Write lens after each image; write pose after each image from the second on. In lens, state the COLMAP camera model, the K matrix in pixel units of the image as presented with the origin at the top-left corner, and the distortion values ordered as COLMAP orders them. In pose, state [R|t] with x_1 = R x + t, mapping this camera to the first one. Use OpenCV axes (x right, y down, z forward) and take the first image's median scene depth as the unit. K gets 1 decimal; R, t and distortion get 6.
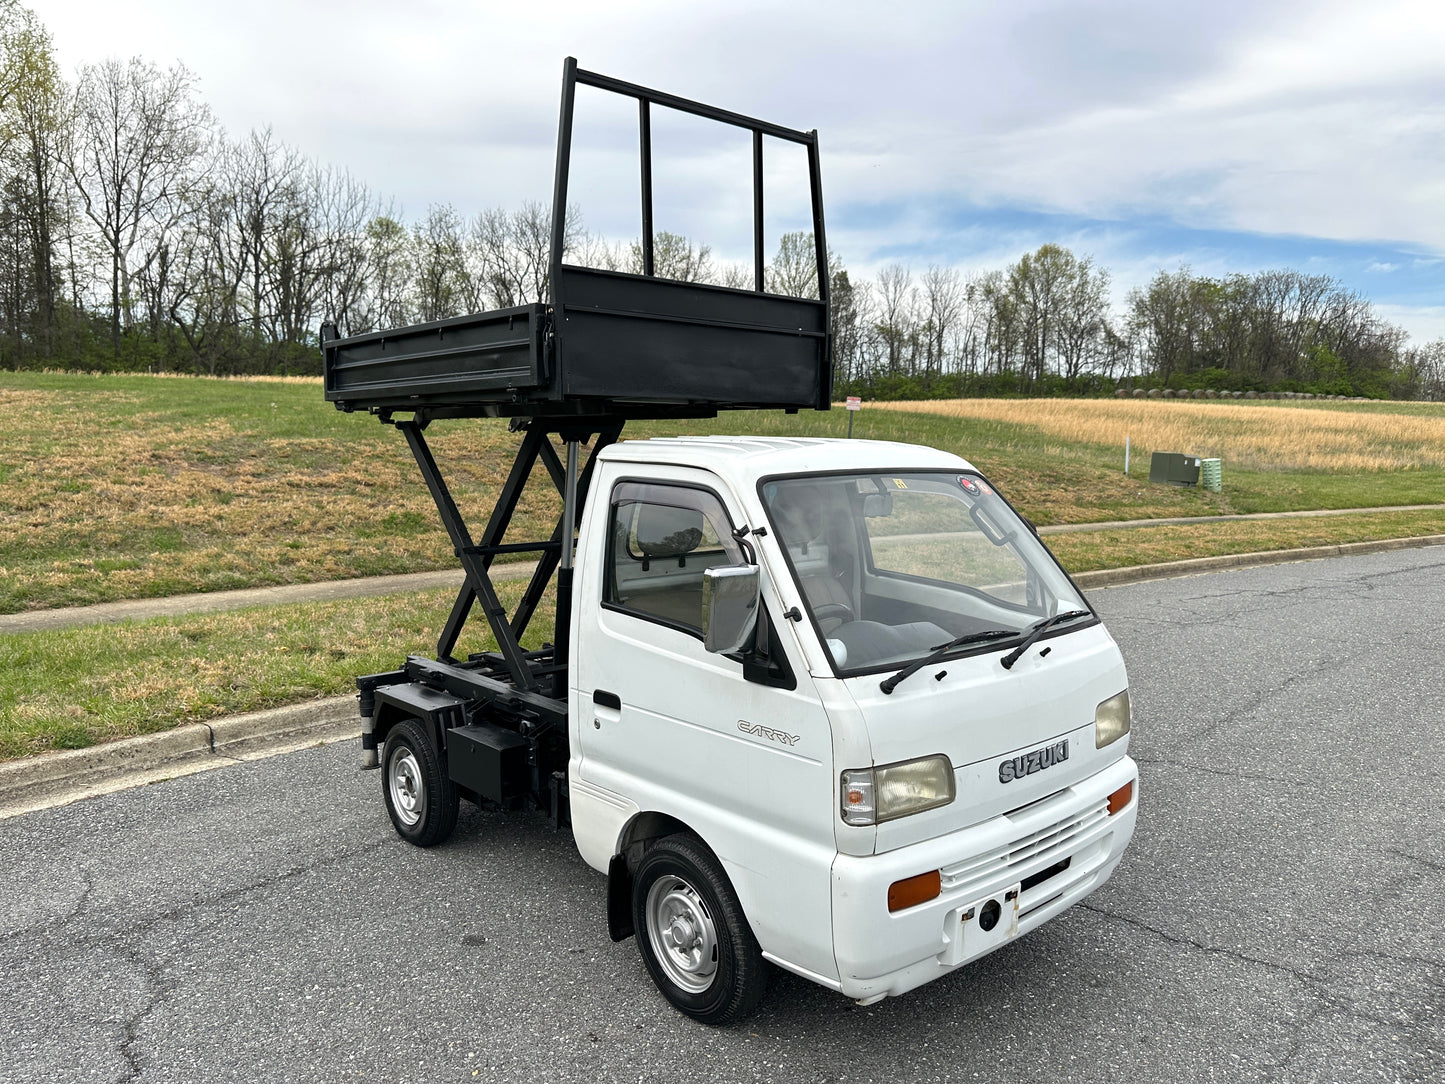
lens RADIAL K [[1021.3, 0, 720.7], [0, 1021.3, 563.6], [0, 0, 1]] dist [0.025949, -0.033557]
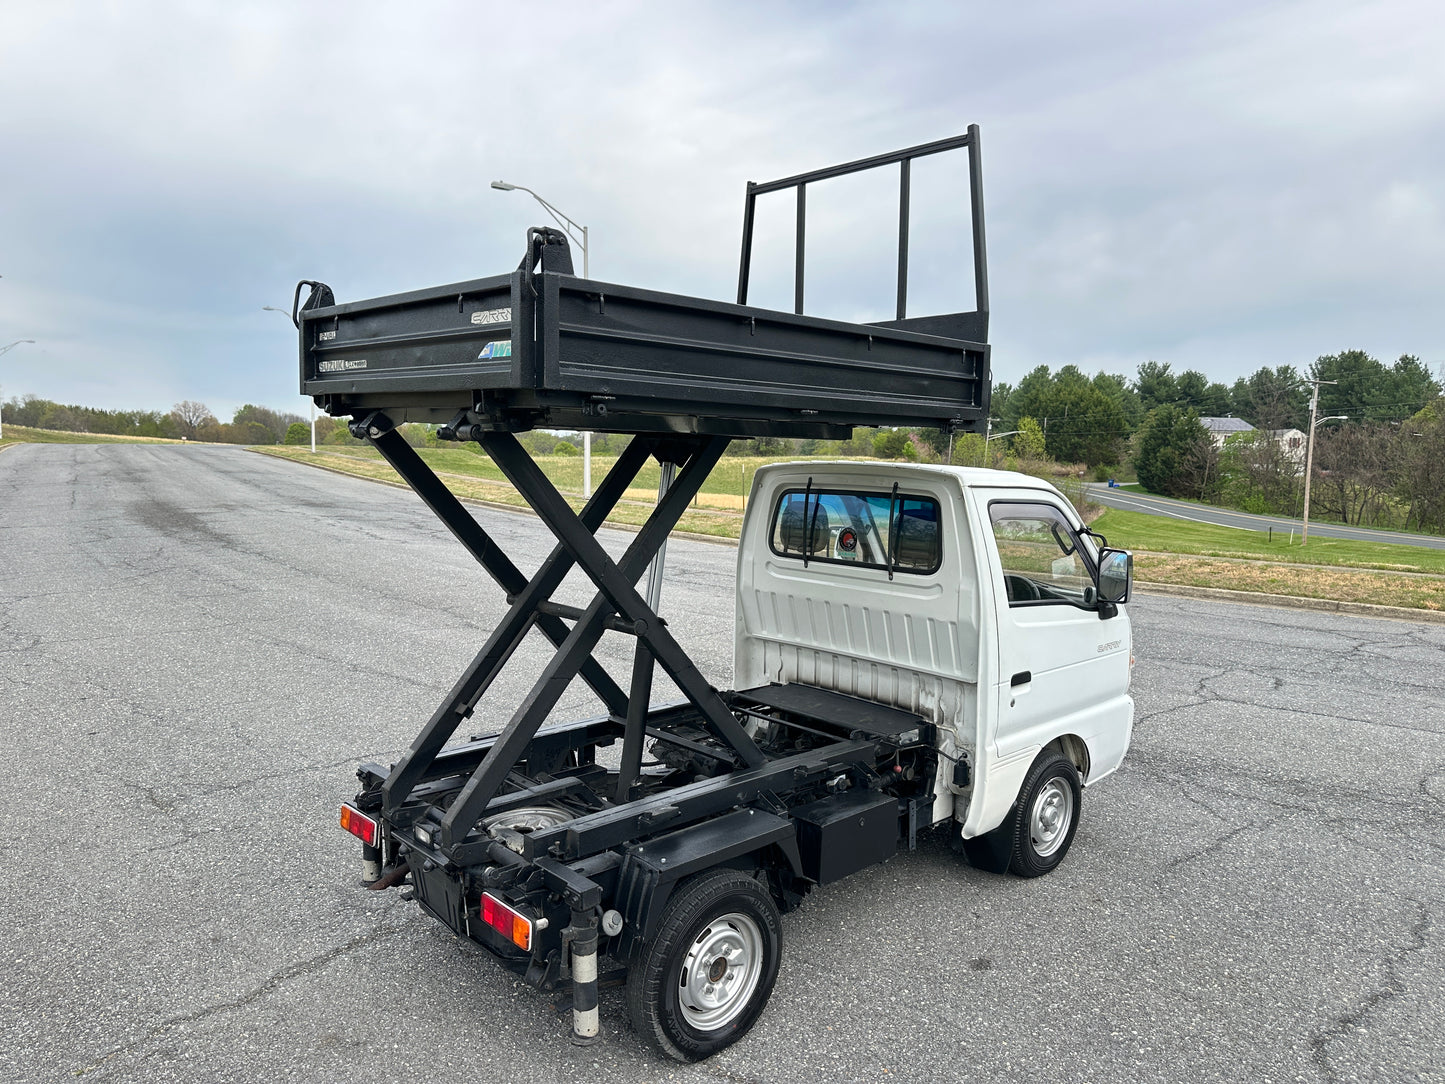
lens RADIAL K [[1021.3, 0, 725.9], [0, 1021.3, 557.8], [0, 0, 1]] dist [0.025949, -0.033557]
pose [[-0.031661, -0.102844, 0.994193, -0.156703], [0.087655, 0.990574, 0.105261, -0.020825], [-0.995648, 0.090478, -0.022348, 0.161770]]
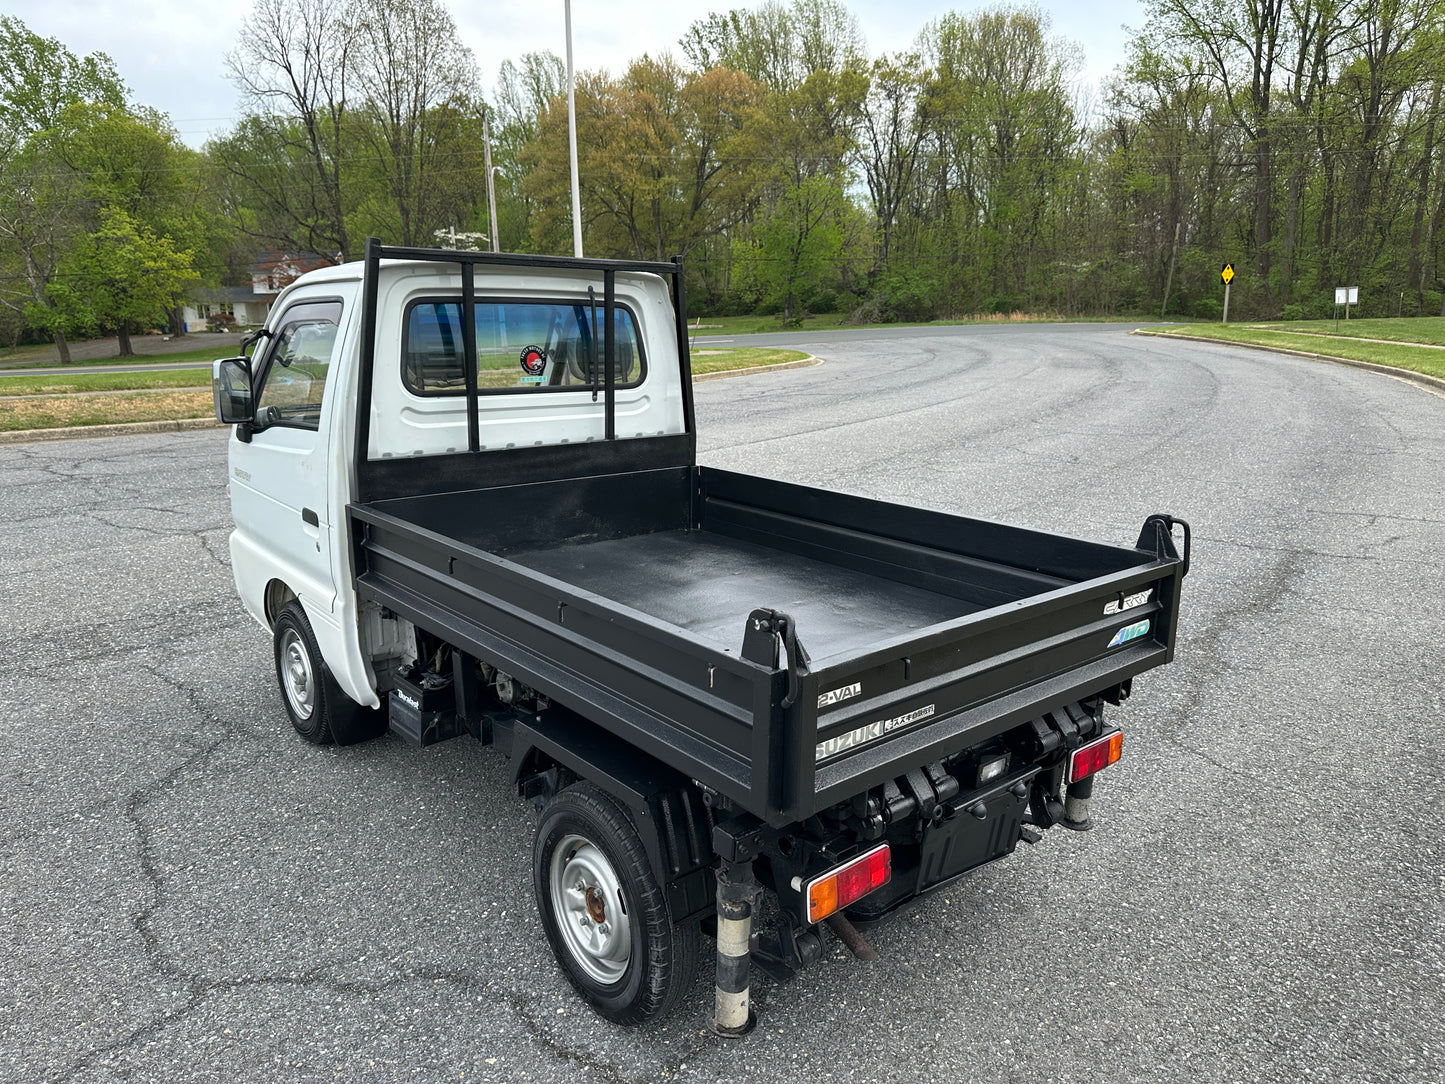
lens RADIAL K [[1021.3, 0, 728.6], [0, 1021.3, 535.0], [0, 0, 1]] dist [0.025949, -0.033557]
pose [[-0.999929, -0.011634, -0.002635, -0.024428], [-0.011856, 0.944841, 0.327314, -0.026699], [-0.001319, 0.327322, -0.944912, 0.266484]]
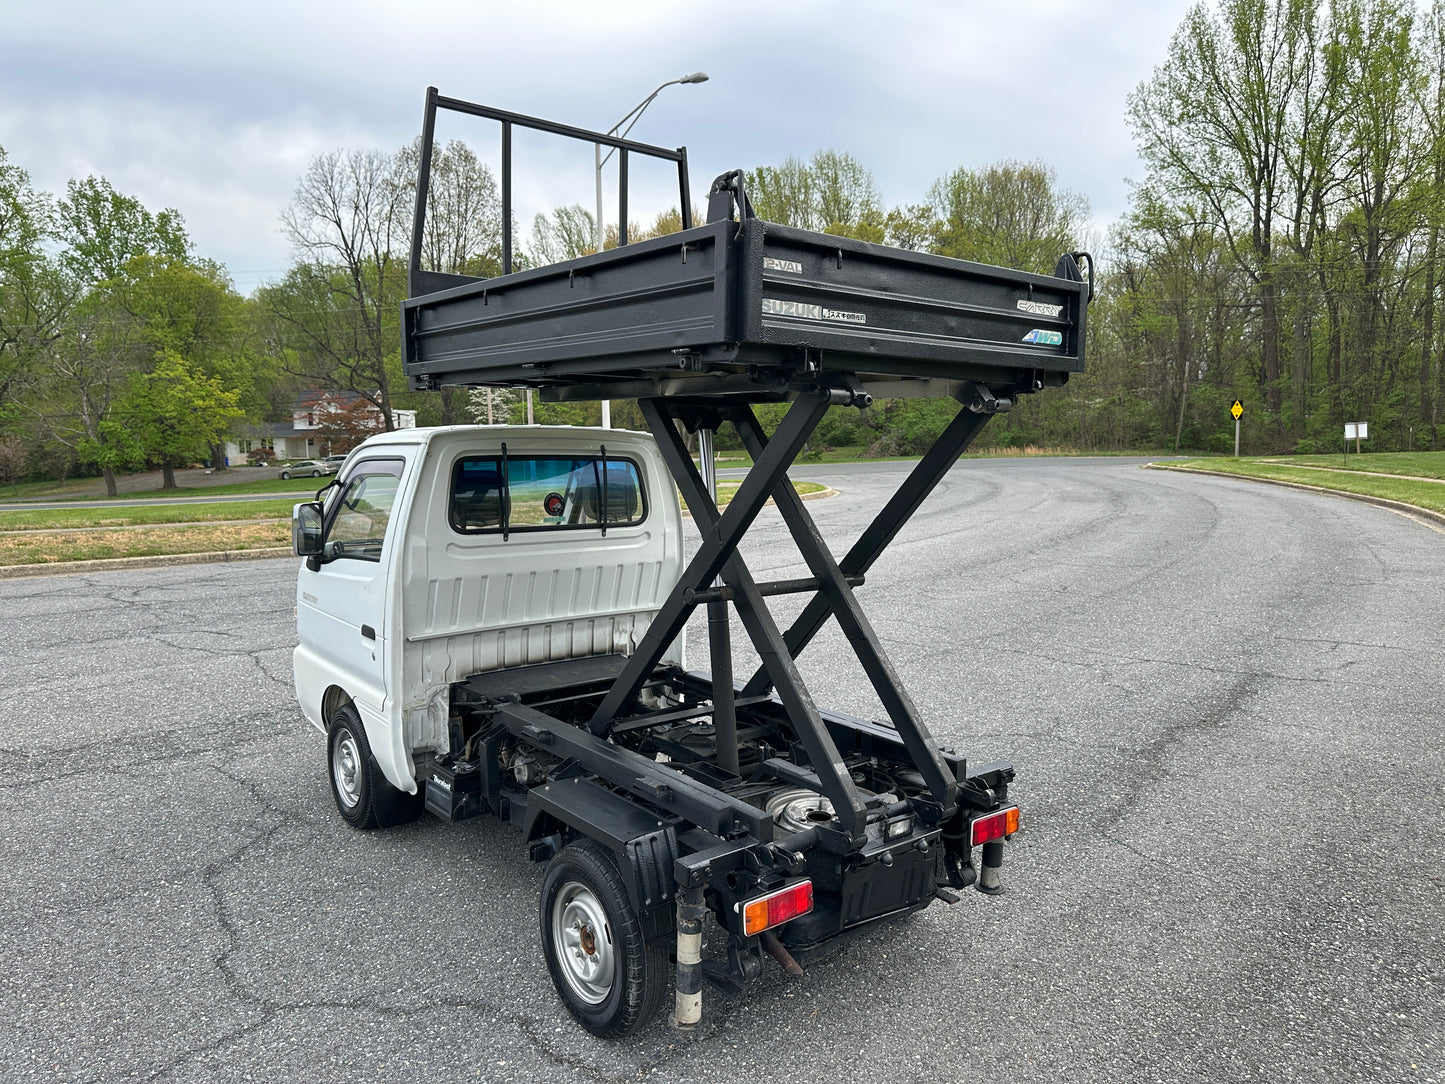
lens RADIAL K [[1021.3, 0, 727.0], [0, 1021.3, 536.3], [0, 0, 1]] dist [0.025949, -0.033557]
pose [[-0.999640, -0.012803, 0.023561, -0.030571], [-0.007663, 0.978405, 0.206553, -0.033126], [-0.025697, 0.206298, -0.978152, 0.292213]]
